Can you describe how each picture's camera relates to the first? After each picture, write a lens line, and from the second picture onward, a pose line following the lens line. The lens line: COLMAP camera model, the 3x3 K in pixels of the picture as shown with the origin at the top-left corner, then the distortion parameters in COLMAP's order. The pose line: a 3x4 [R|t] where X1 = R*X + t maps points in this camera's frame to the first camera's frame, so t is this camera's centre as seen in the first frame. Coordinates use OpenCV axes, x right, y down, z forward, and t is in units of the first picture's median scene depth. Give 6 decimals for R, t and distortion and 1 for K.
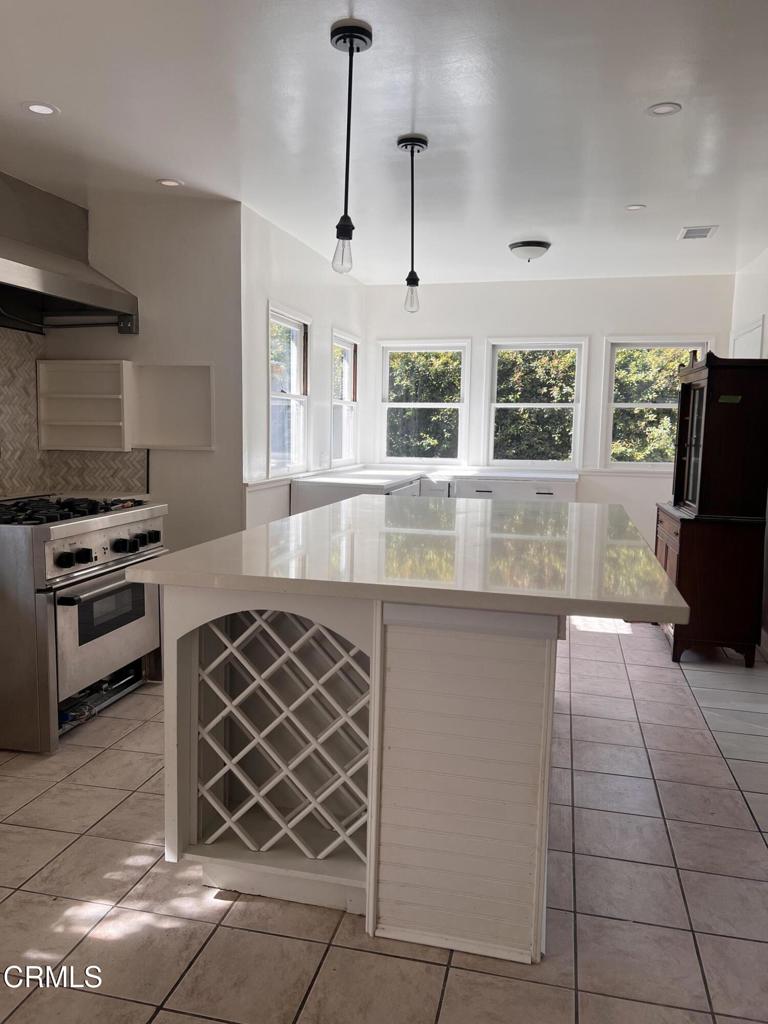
lens RADIAL K [[764.8, 0, 387.9], [0, 764.8, 515.1], [0, 0, 1]] dist [0.096870, -0.196622]
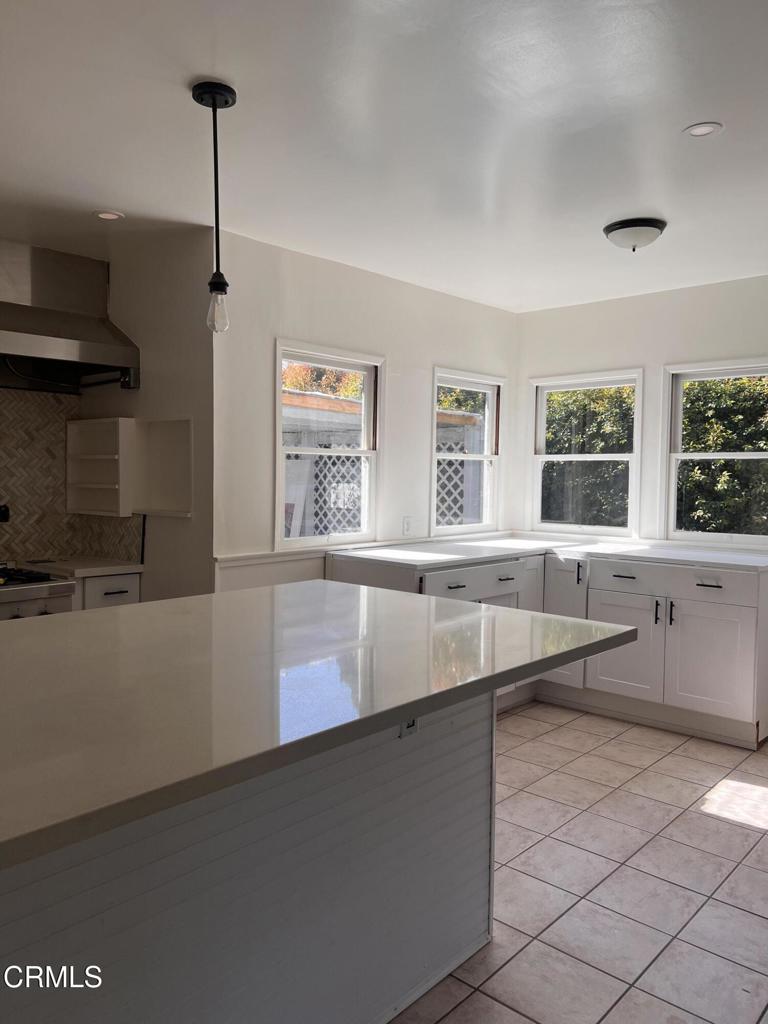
lens RADIAL K [[764.8, 0, 387.9], [0, 764.8, 515.1], [0, 0, 1]] dist [0.096870, -0.196622]
pose [[0.879982, 0.019166, -0.474620, 0.355007], [-0.051025, 0.997218, -0.054336, -0.049545], [0.472258, 0.072032, 0.878512, 0.339557]]
